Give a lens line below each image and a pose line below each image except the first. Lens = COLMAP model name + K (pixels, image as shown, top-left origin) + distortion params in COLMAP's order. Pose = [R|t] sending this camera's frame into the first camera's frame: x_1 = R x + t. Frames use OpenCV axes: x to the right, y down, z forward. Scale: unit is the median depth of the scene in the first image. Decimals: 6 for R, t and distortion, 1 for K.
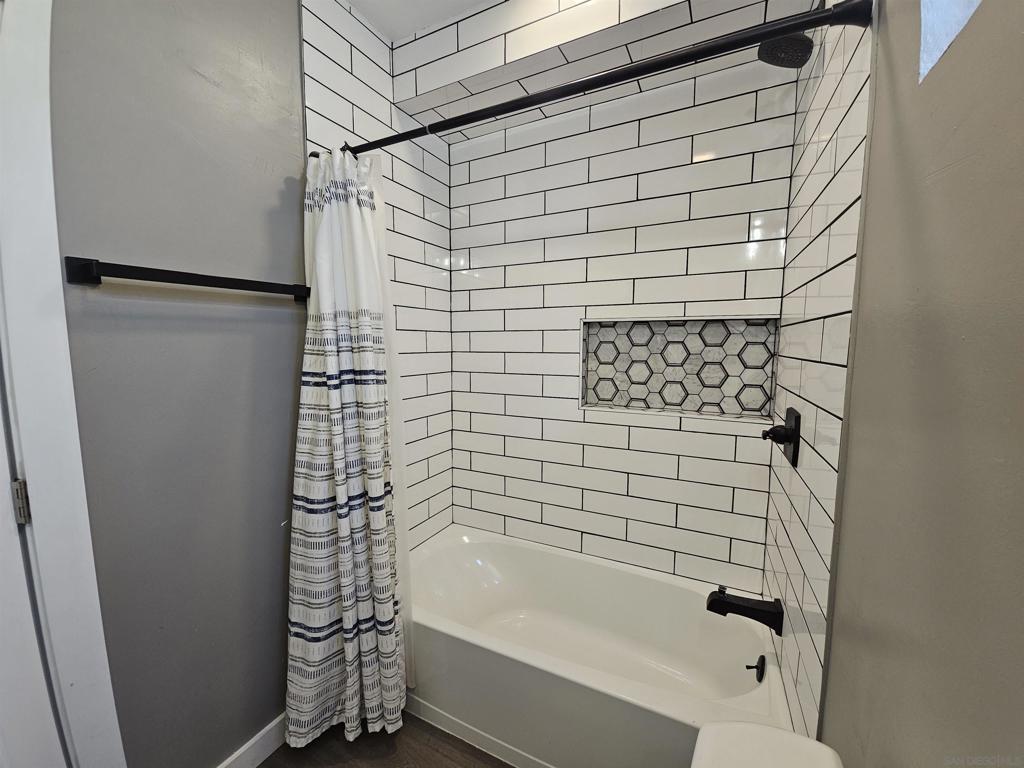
lens RADIAL K [[418.3, 0, 507.2], [0, 418.3, 386.9], [0, 0, 1]] dist [0.009851, -0.007272]
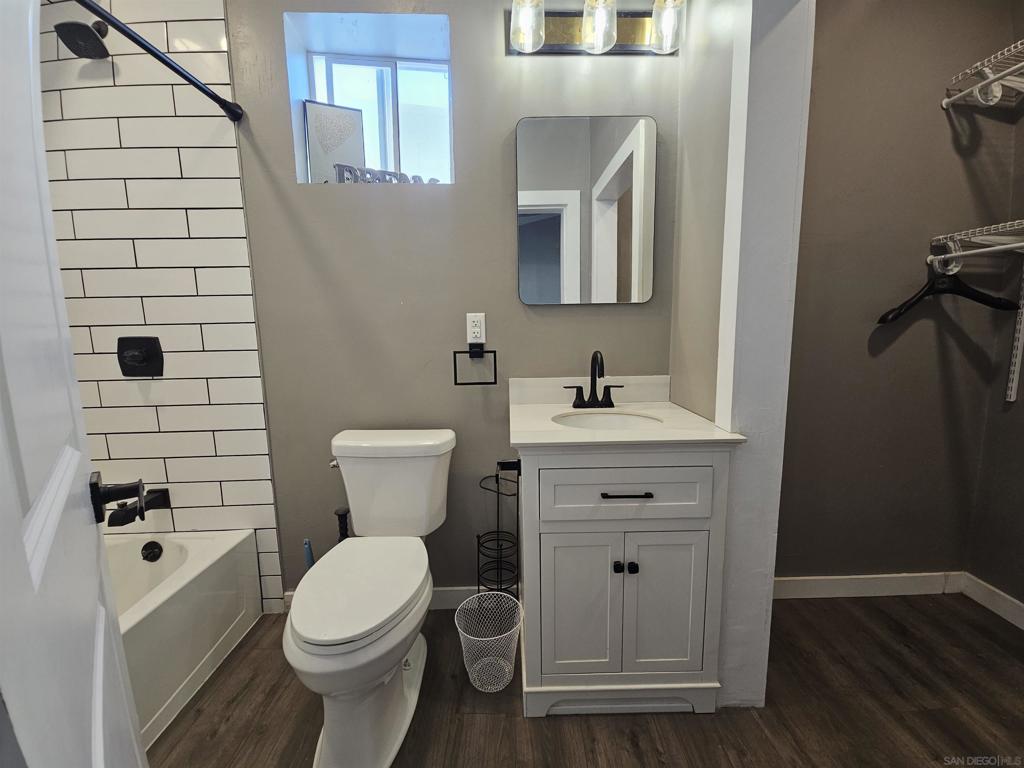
lens RADIAL K [[418.3, 0, 509.2], [0, 418.3, 385.4], [0, 0, 1]] dist [0.009851, -0.007272]
pose [[-0.448572, -0.104678, 0.887596, -0.877980], [0.107199, 0.979646, 0.169710, 0.094223], [-0.887295, 0.171276, -0.428220, 0.486655]]
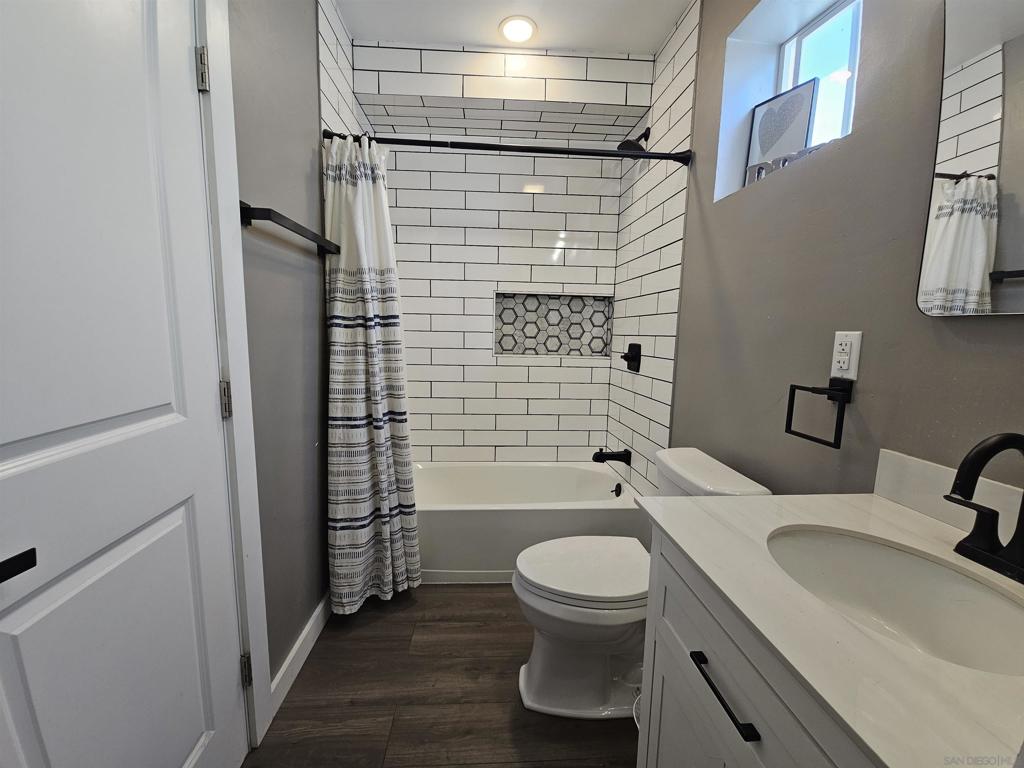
lens RADIAL K [[418.3, 0, 506.2], [0, 418.3, 383.9], [0, 0, 1]] dist [0.009851, -0.007272]
pose [[0.866213, -0.043619, 0.497768, -0.666219], [0.029835, 0.998920, 0.035615, 0.132572], [-0.498784, -0.015999, 0.866579, -0.300910]]
